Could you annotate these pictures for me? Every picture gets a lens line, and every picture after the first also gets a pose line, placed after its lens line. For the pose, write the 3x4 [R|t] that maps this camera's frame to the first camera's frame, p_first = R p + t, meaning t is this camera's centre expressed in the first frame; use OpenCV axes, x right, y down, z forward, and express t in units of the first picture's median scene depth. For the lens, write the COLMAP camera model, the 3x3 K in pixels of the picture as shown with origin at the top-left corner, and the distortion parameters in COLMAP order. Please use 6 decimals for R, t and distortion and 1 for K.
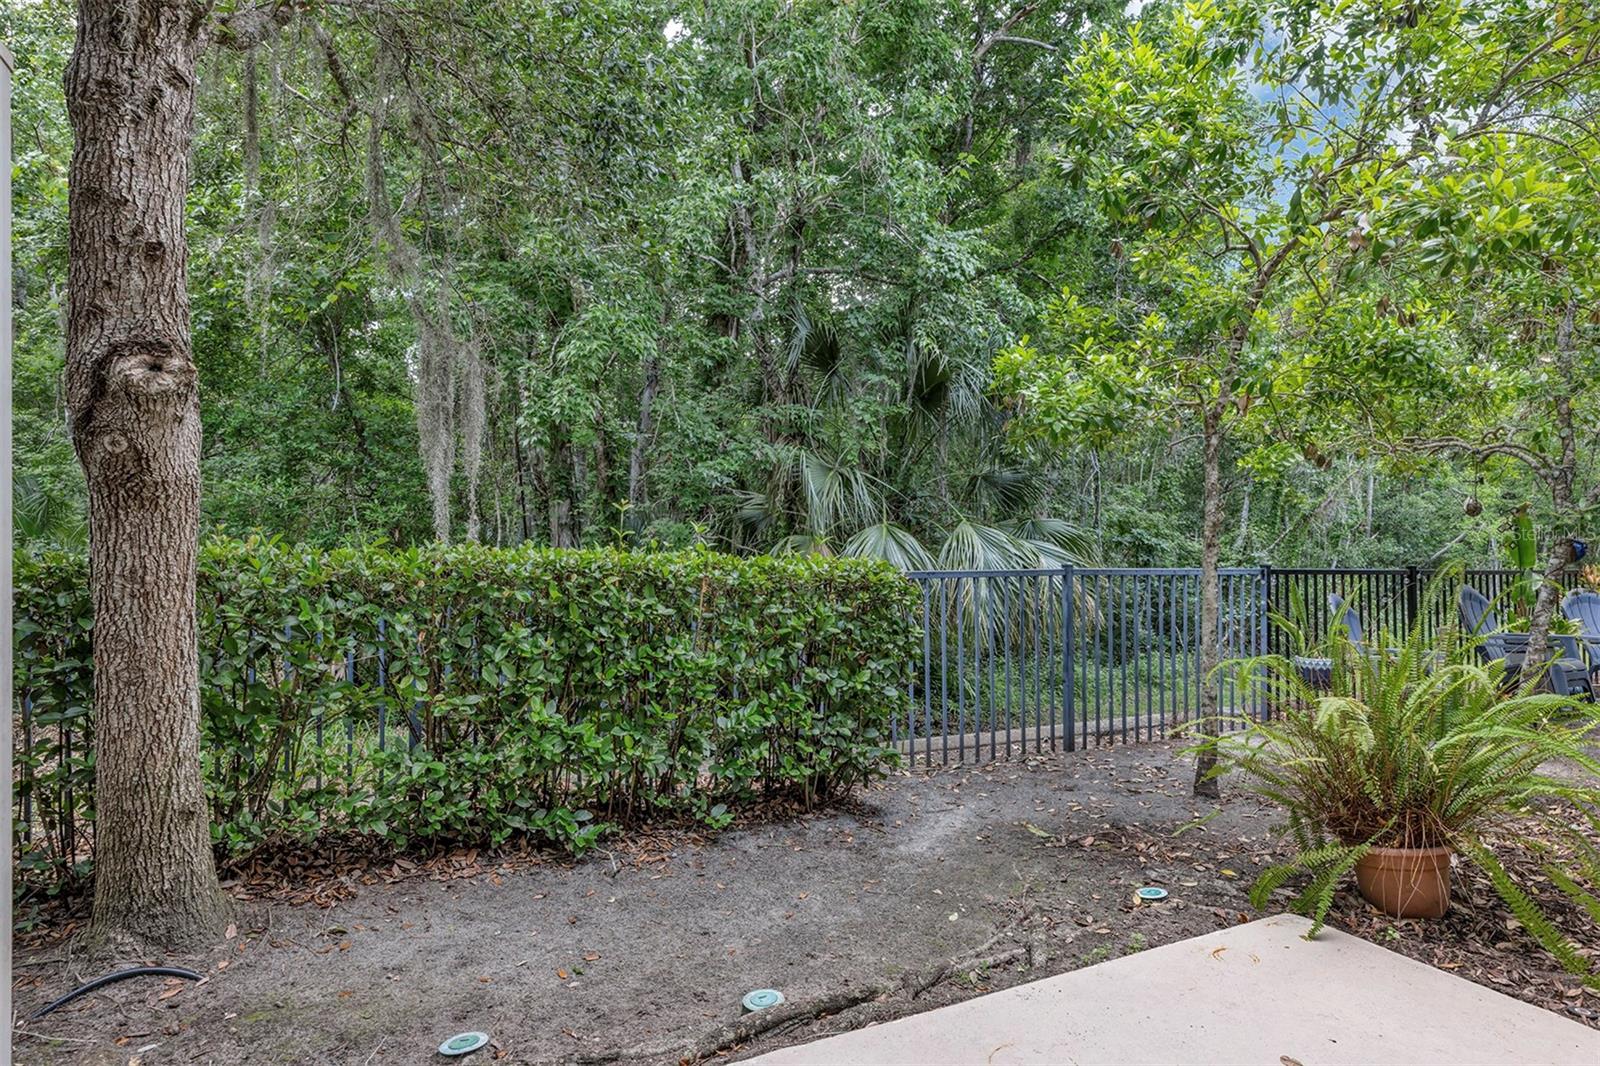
lens RADIAL K [[885.6, 0, 802.7], [0, 885.6, 548.6], [0, 0, 1]] dist [-0.002276, -0.000352]
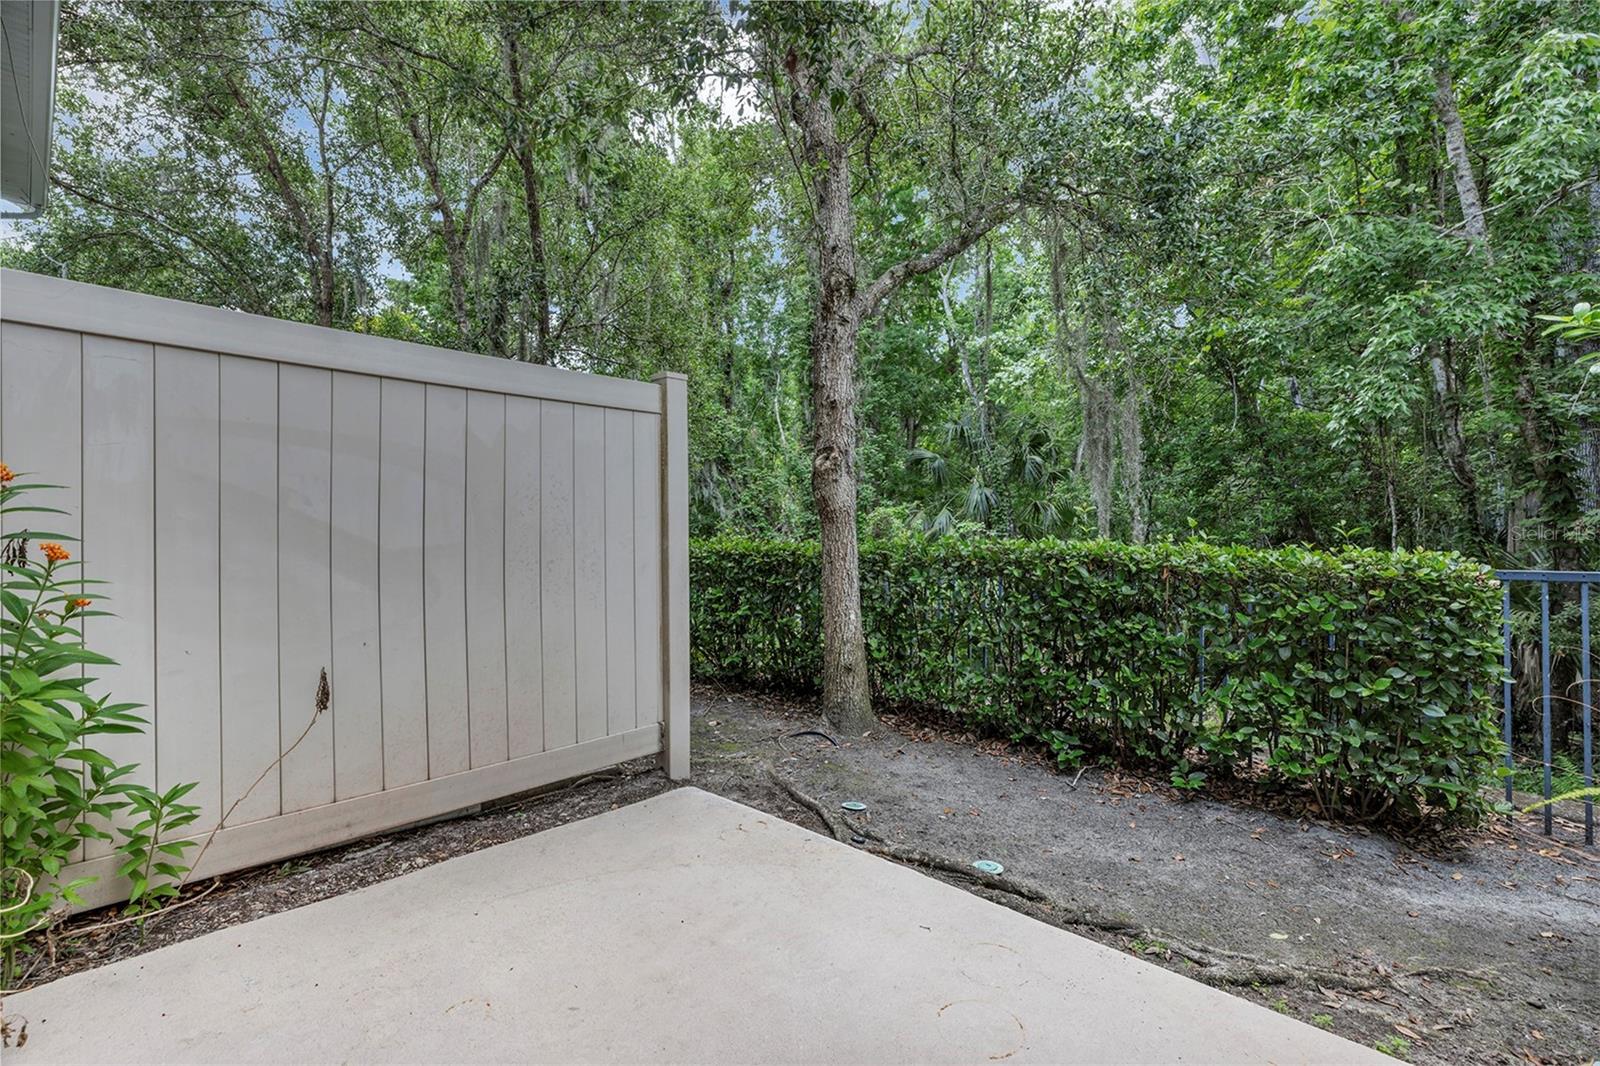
lens RADIAL K [[727.5, 0, 804.9], [0, 727.5, 522.9], [0, 0, 1]] dist [0.013906, 0.000212]
pose [[0.342401, -0.025226, -0.939215, 0.893945], [-0.002978, 0.999605, -0.027934, 0.004840], [0.939549, 0.012362, 0.342191, 0.315789]]
